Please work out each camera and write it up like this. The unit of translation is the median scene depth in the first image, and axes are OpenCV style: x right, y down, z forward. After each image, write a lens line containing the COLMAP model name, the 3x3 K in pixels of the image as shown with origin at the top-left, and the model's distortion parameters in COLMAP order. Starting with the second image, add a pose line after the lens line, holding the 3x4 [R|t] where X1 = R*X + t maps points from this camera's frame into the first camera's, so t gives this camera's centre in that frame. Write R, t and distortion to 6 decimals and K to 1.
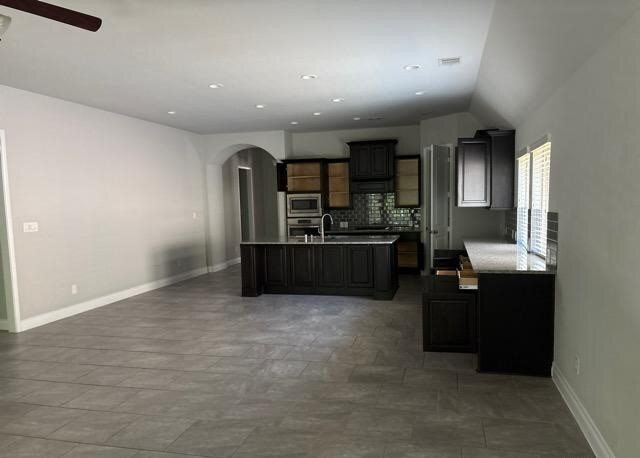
lens RADIAL K [[487.5, 0, 320.9], [0, 487.5, 242.4], [0, 0, 1]] dist [0.010619, -0.000702]
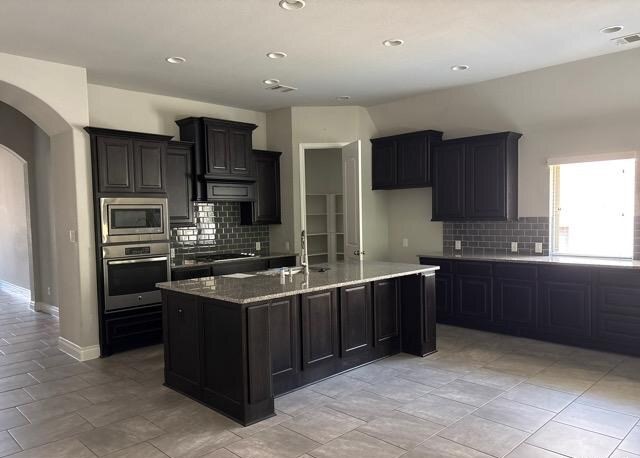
lens RADIAL K [[487.5, 0, 320.9], [0, 487.5, 242.4], [0, 0, 1]] dist [0.010619, -0.000702]
pose [[0.506902, -0.033532, 0.861351, -0.387734], [0.082677, 0.996528, -0.009861, -0.030138], [-0.858030, 0.076213, 0.507914, 0.565669]]
